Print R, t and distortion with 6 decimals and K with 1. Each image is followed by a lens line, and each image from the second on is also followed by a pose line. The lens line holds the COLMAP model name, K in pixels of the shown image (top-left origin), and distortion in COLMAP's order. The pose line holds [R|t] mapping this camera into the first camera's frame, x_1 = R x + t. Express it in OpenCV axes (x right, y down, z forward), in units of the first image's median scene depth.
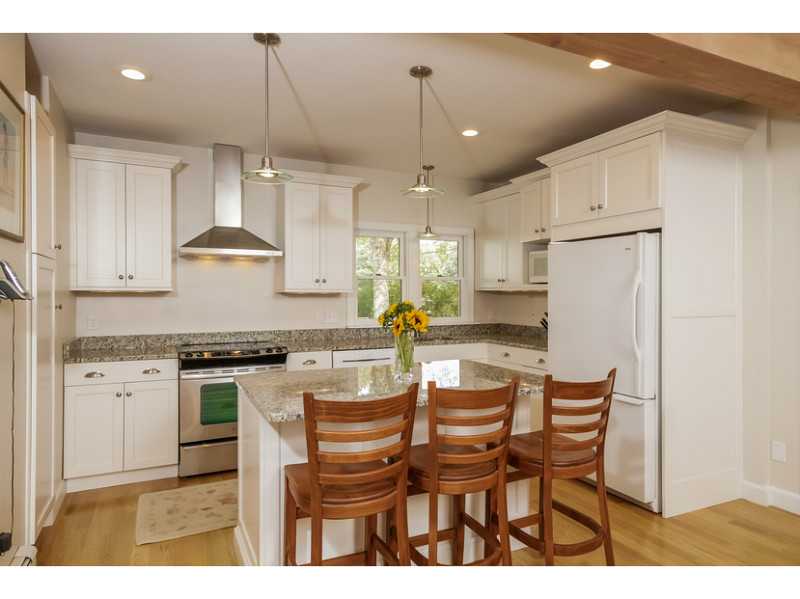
lens RADIAL K [[505.1, 0, 394.5], [0, 505.1, 299.6], [0, 0, 1]] dist [0.006324, -0.001999]
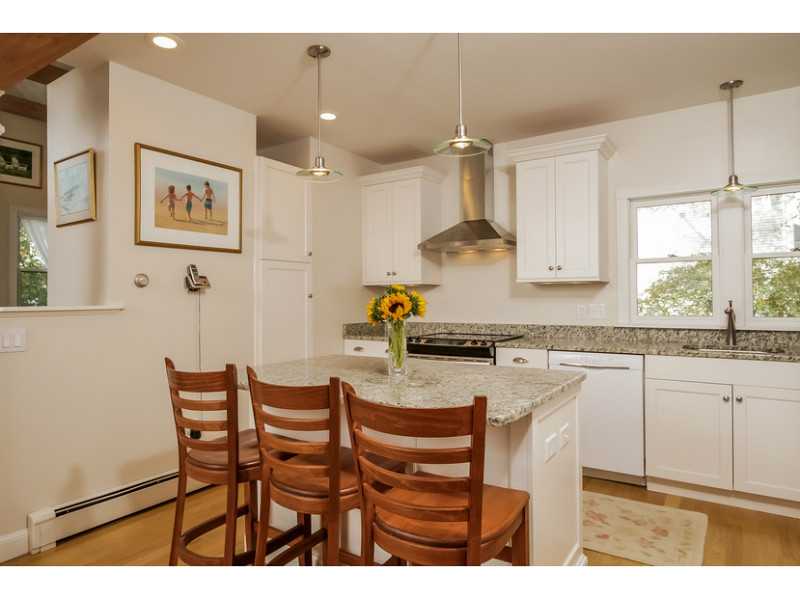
lens RADIAL K [[505.1, 0, 393.3], [0, 505.1, 297.3], [0, 0, 1]] dist [0.006324, -0.001999]
pose [[0.503009, -0.005104, -0.864266, 0.514592], [0.000276, 0.999983, -0.005745, 0.019215], [0.864281, 0.002651, 0.503002, 0.375430]]
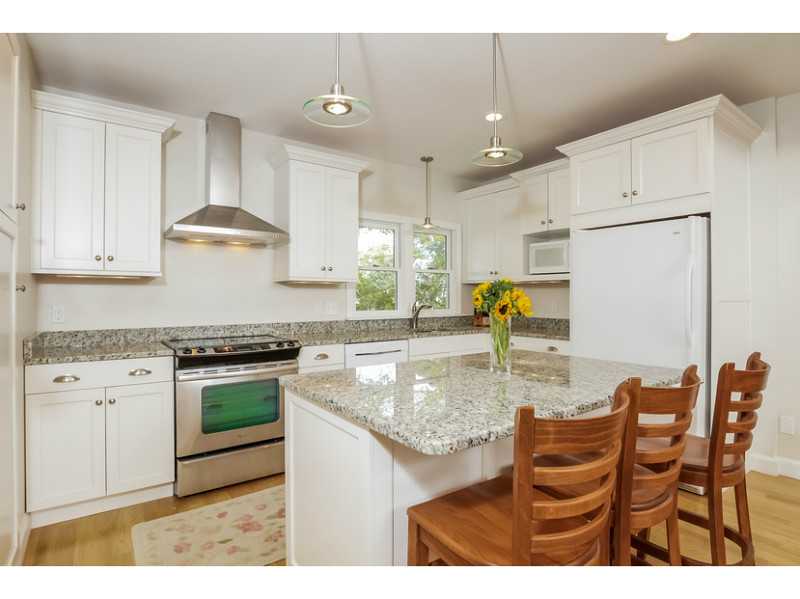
lens RADIAL K [[423.0, 0, 400.9], [0, 423.0, 298.6], [0, 0, 1]] dist [-0.033006, -0.002280]
pose [[0.982065, -0.001354, 0.188538, -0.179484], [0.002684, 0.999973, -0.006800, 0.026208], [-0.188524, 0.007184, 0.982042, 0.238965]]
